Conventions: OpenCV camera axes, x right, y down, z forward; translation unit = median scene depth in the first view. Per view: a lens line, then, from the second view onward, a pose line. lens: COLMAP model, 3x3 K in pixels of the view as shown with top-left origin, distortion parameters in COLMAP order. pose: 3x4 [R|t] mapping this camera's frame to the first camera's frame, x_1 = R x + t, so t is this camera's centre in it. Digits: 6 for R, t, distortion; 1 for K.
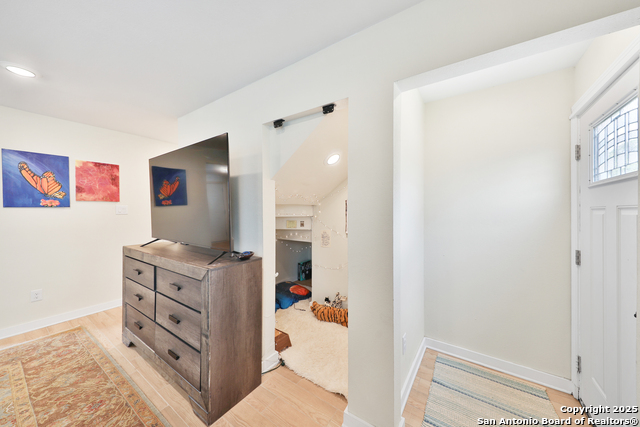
lens RADIAL K [[220.8, 0, 319.8], [0, 220.8, 212.6], [0, 0, 1]] dist [0.008372, -0.001448]
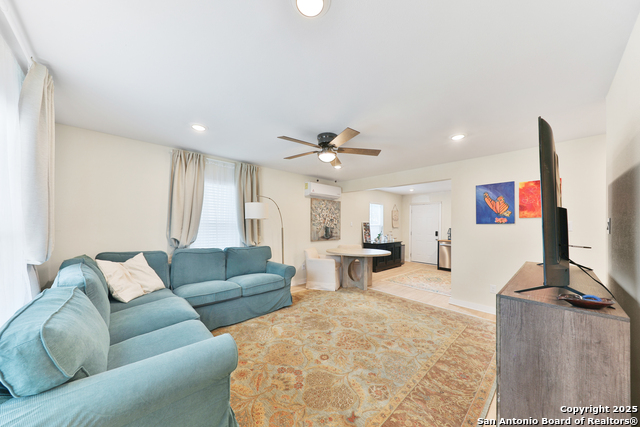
lens RADIAL K [[220.8, 0, 325.8], [0, 220.8, 224.3], [0, 0, 1]] dist [0.008372, -0.001448]
pose [[-0.207243, -0.005728, -0.978273, 0.256088], [-0.015589, 0.999875, -0.002552, -0.001828], [0.978165, 0.014721, -0.207306, 0.277769]]
